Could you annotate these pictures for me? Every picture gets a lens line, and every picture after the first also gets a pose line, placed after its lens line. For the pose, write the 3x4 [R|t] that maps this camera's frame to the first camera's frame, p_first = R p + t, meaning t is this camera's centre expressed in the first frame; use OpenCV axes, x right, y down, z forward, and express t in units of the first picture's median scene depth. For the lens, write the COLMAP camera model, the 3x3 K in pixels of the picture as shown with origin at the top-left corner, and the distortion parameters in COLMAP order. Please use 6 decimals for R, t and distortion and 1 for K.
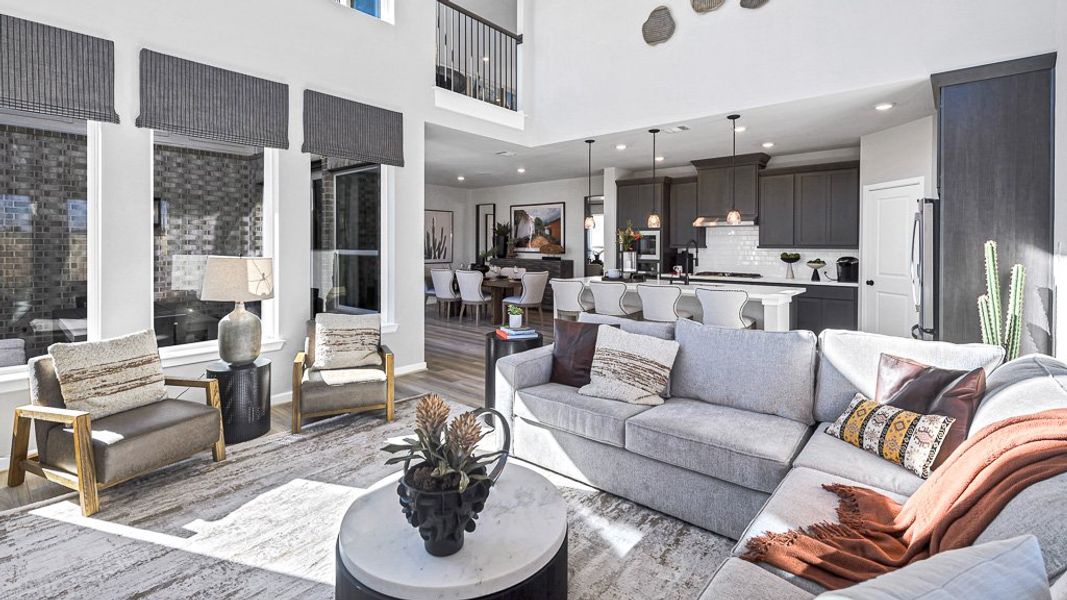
lens RADIAL K [[478.9, 0, 527.7], [0, 478.9, 239.5], [0, 0, 1]] dist [0.015894, -0.000079]
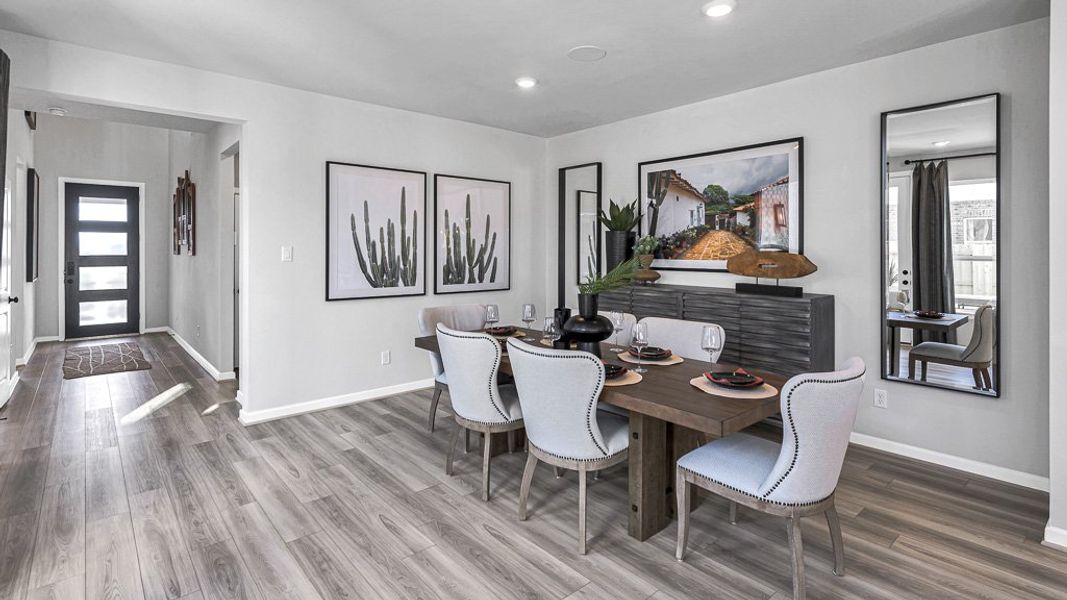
lens RADIAL K [[512.8, 0, 536.5], [0, 512.8, 261.2], [0, 0, 1]] dist [-0.001003, -0.000949]
pose [[0.991869, 0.000231, -0.127263, -0.071183], [0.003804, 0.999498, 0.031466, 0.004260], [0.127206, -0.031695, 0.991370, 0.535799]]
